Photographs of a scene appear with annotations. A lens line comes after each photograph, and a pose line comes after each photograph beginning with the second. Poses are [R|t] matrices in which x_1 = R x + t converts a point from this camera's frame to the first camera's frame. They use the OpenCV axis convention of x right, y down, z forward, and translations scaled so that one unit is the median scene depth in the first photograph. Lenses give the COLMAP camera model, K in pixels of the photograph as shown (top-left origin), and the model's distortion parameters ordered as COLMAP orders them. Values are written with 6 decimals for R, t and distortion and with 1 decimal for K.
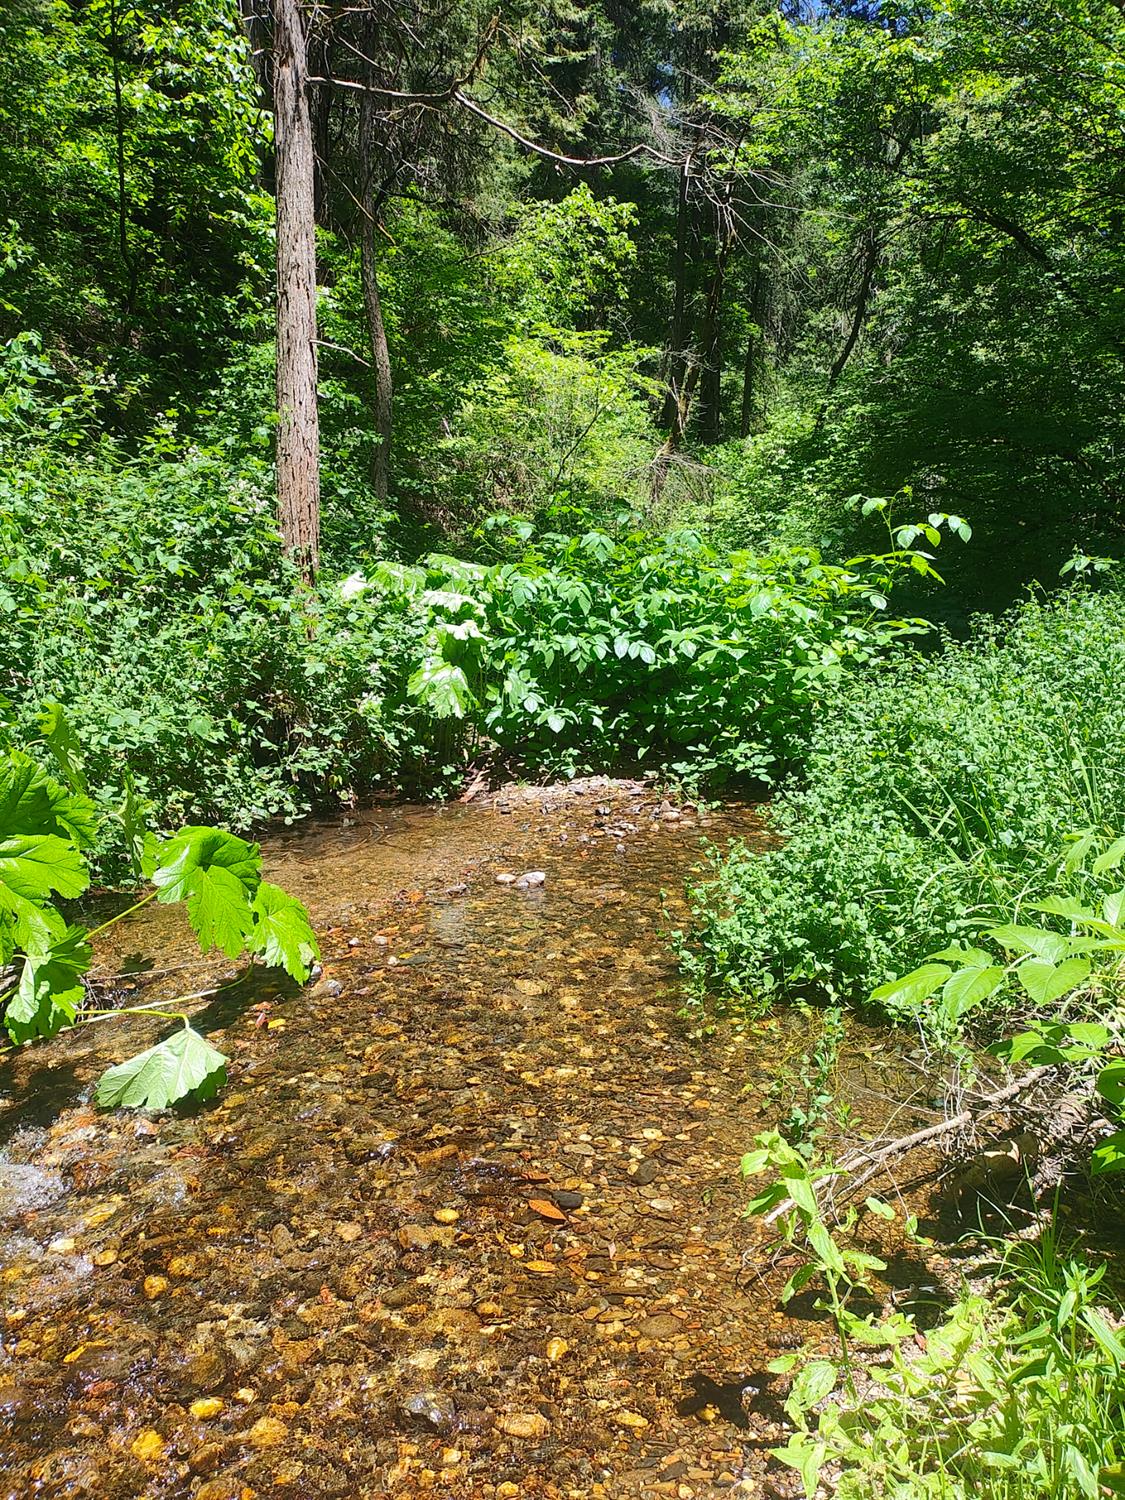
lens RADIAL K [[1097.6, 0, 571.1], [0, 1097.6, 731.4], [0, 0, 1]] dist [0.126428, -0.186154]
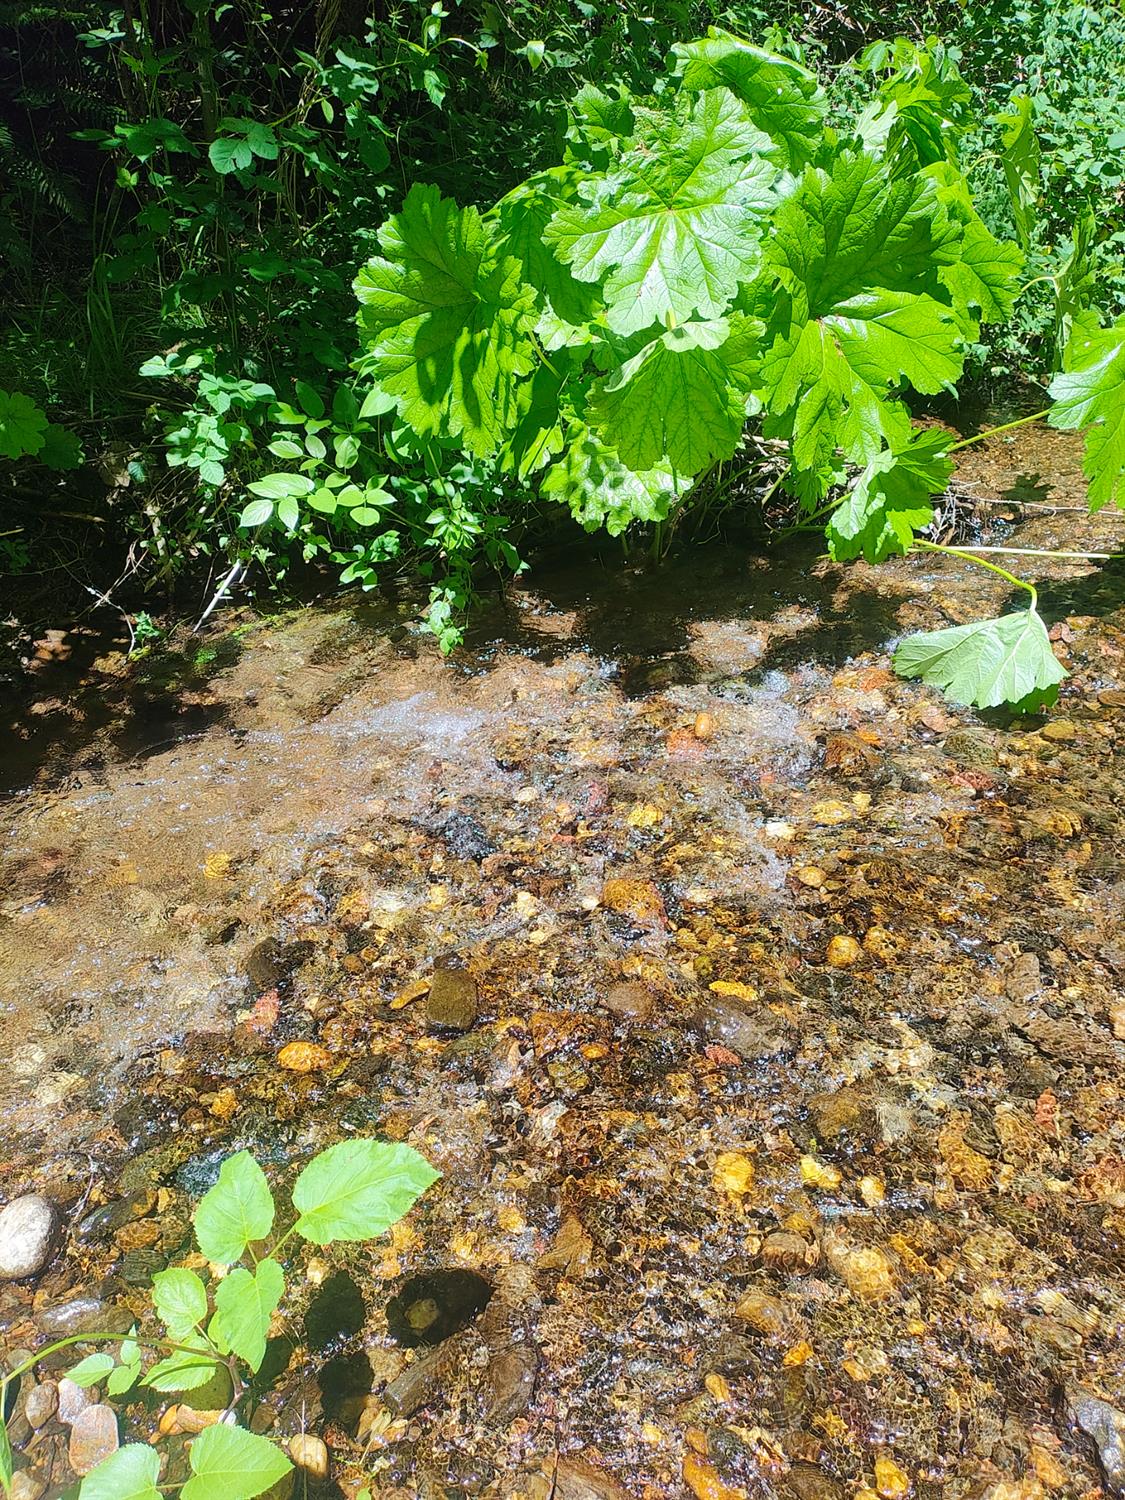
lens RADIAL K [[1116.1, 0, 556.6], [0, 1116.1, 735.5], [0, 0, 1]] dist [0.087254, -0.121185]
pose [[0.662178, 0.400417, -0.633393, -0.052510], [-0.075817, 0.876723, 0.474982, 0.013899], [0.745502, -0.266501, 0.610905, 0.303209]]
